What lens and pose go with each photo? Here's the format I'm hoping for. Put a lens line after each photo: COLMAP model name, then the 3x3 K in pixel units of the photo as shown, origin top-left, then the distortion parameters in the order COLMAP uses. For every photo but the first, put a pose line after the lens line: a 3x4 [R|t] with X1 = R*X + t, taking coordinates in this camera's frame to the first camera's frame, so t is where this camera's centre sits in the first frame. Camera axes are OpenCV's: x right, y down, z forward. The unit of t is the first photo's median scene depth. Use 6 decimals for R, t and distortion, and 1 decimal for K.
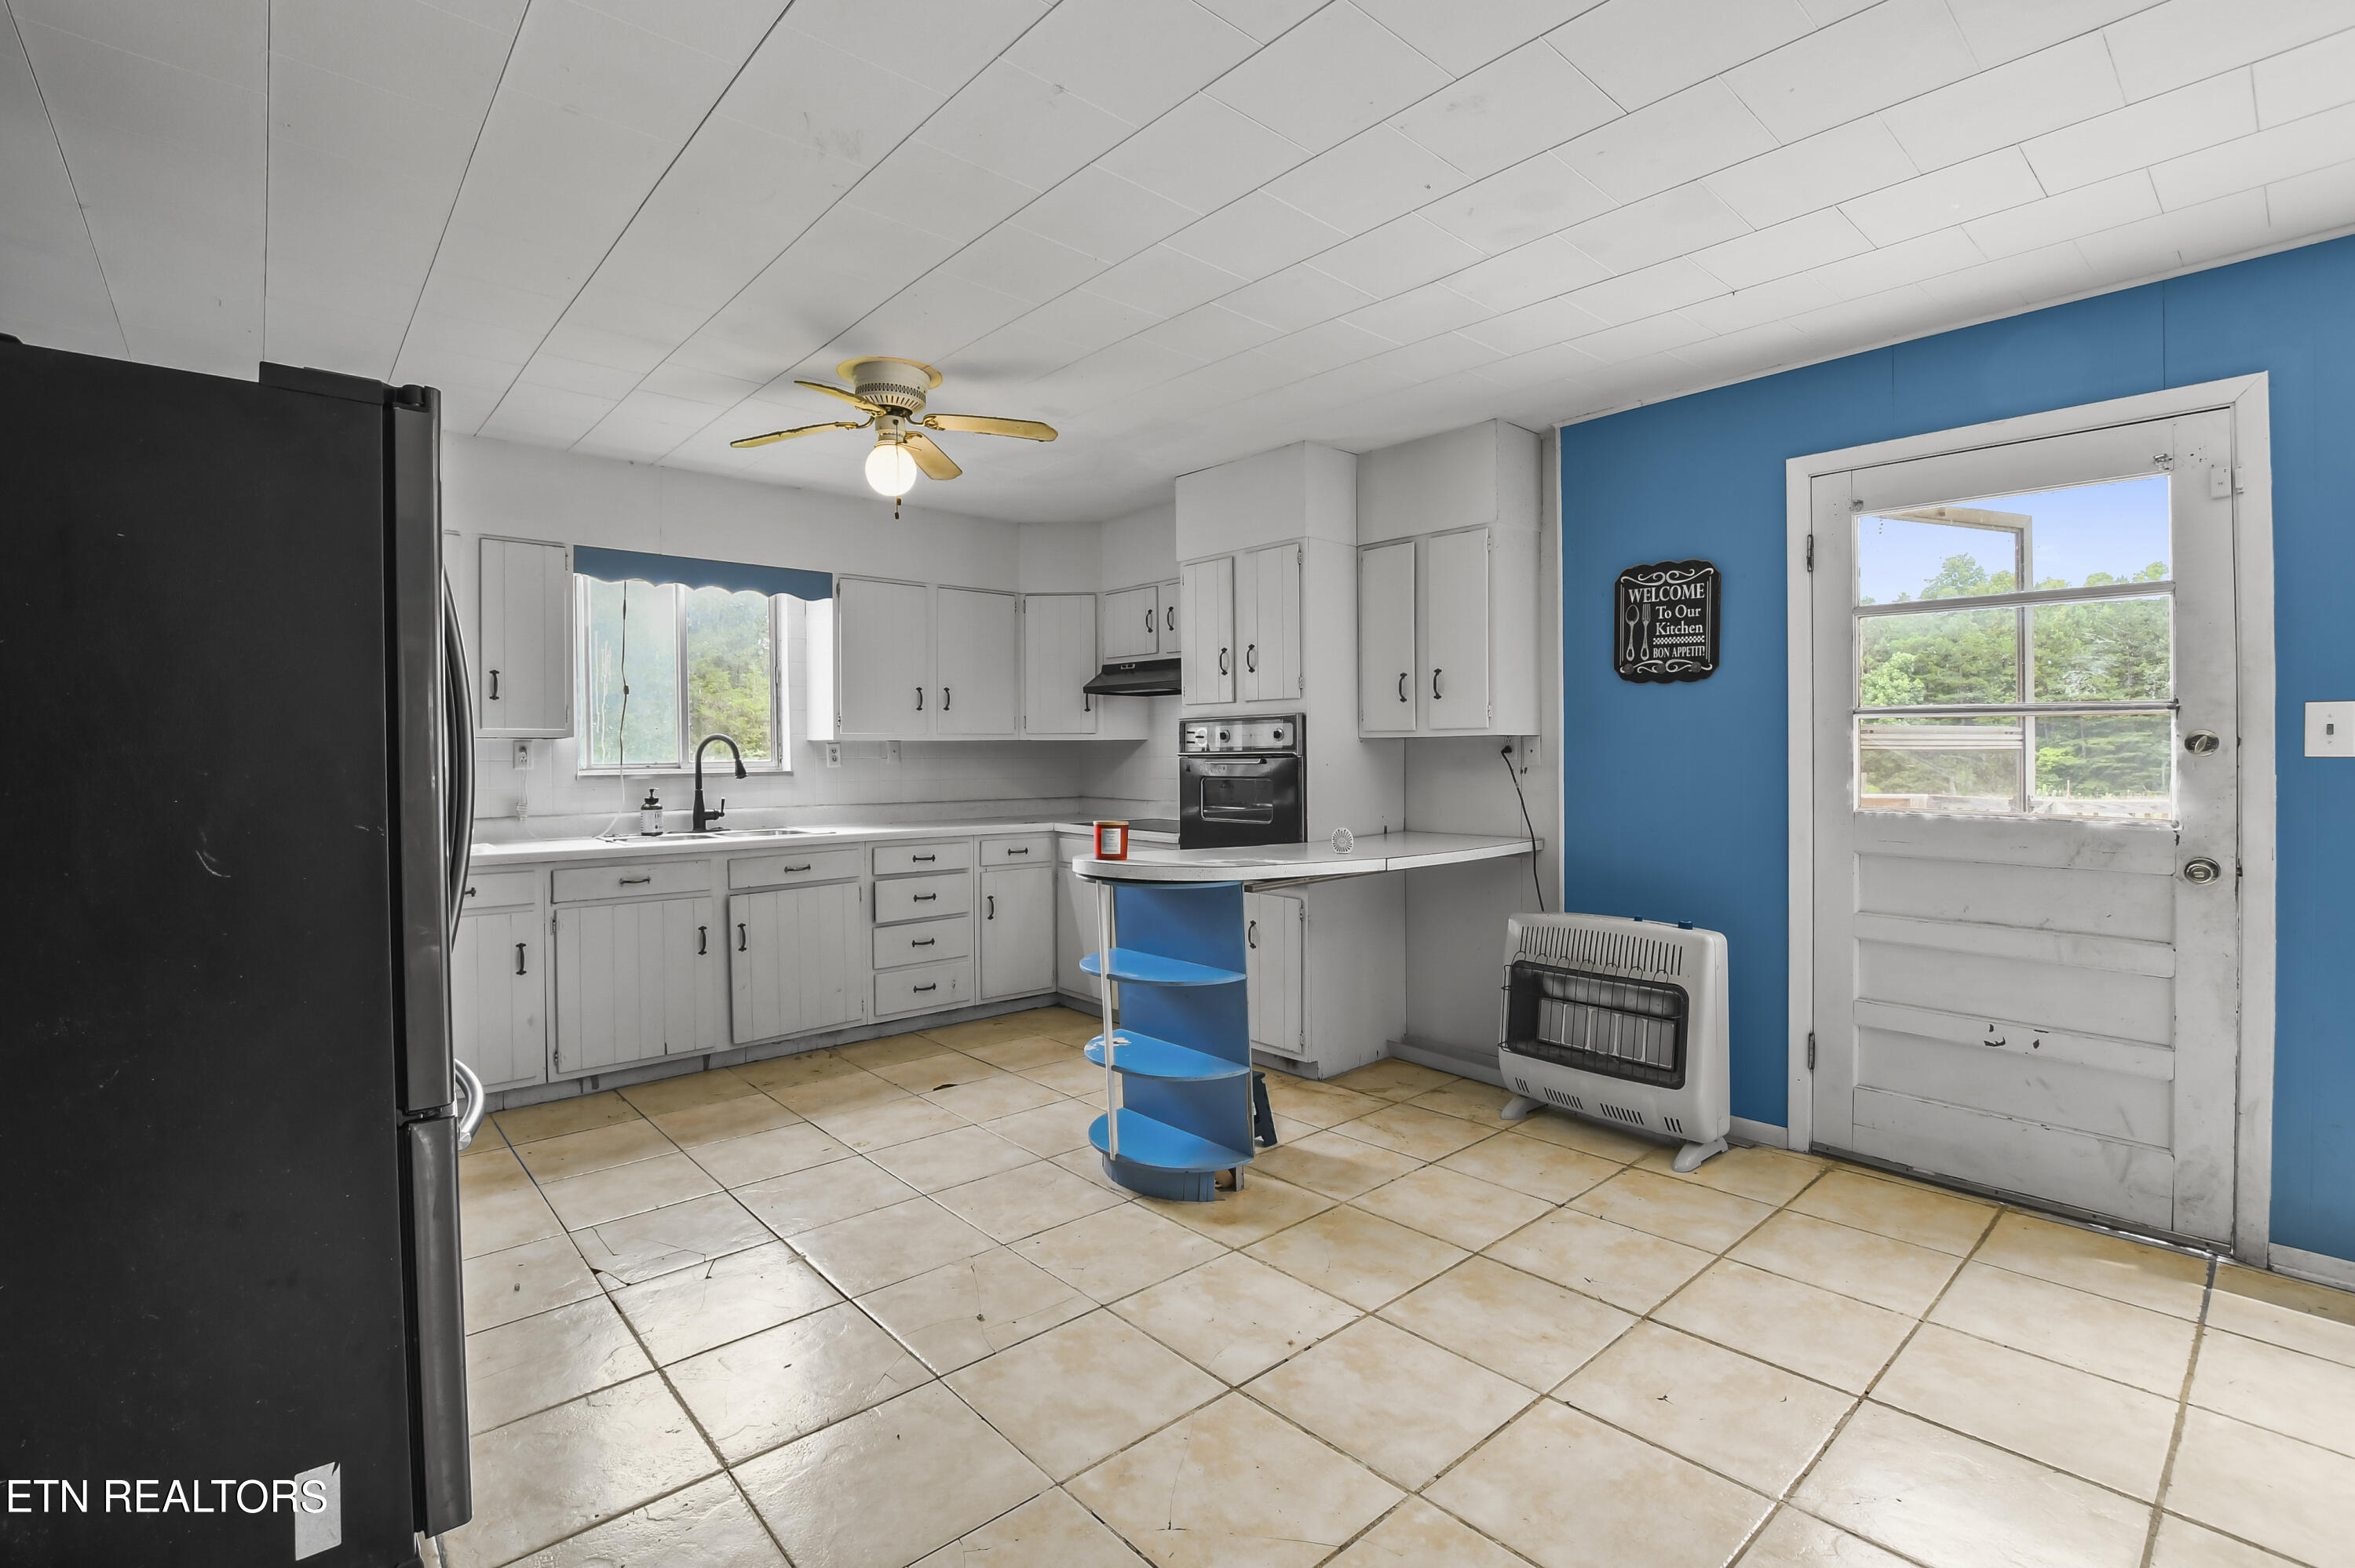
lens RADIAL K [[1049.7, 0, 1158.8], [0, 1049.7, 766.5], [0, 0, 1]] dist [-0.038586, 0.007936]
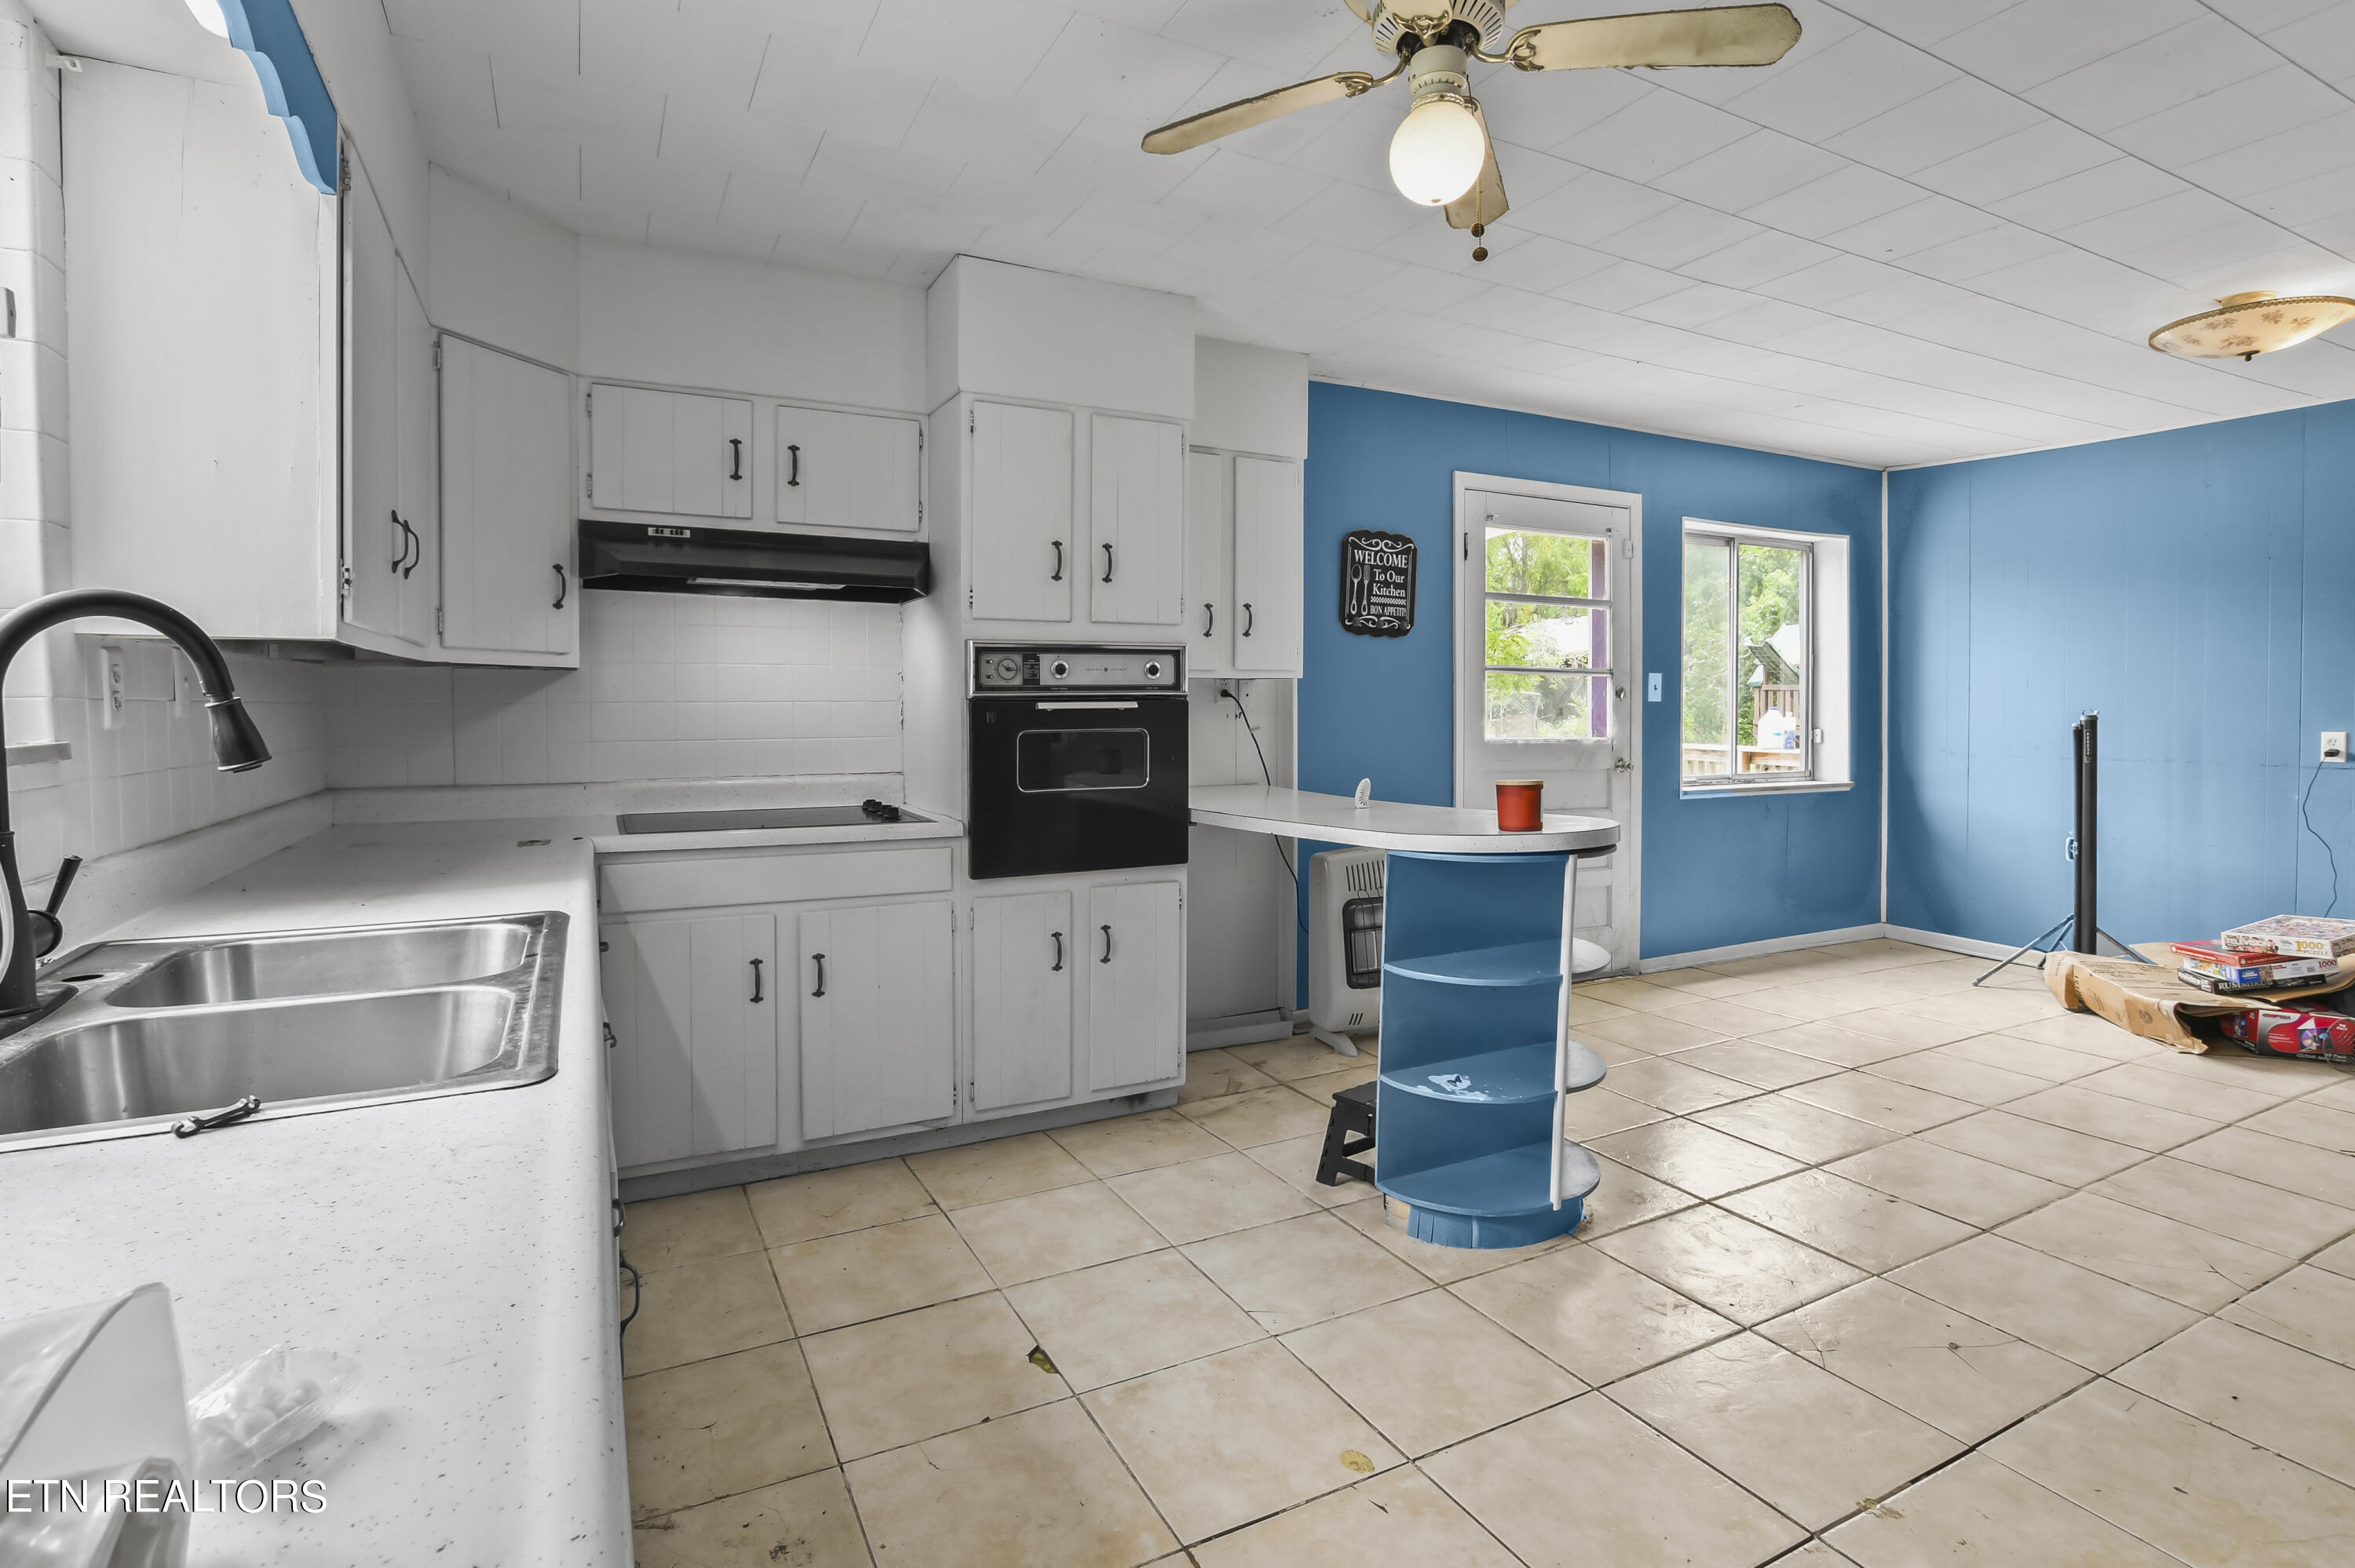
lens RADIAL K [[1150.2, 0, 1164.8], [0, 1150.2, 732.9], [0, 0, 1]] dist [-0.021904, 0.000360]
pose [[0.244975, -0.021061, 0.969300, -0.789320], [0.010625, 0.999762, 0.019038, -0.000666], [-0.969471, 0.005635, 0.245141, 0.899992]]
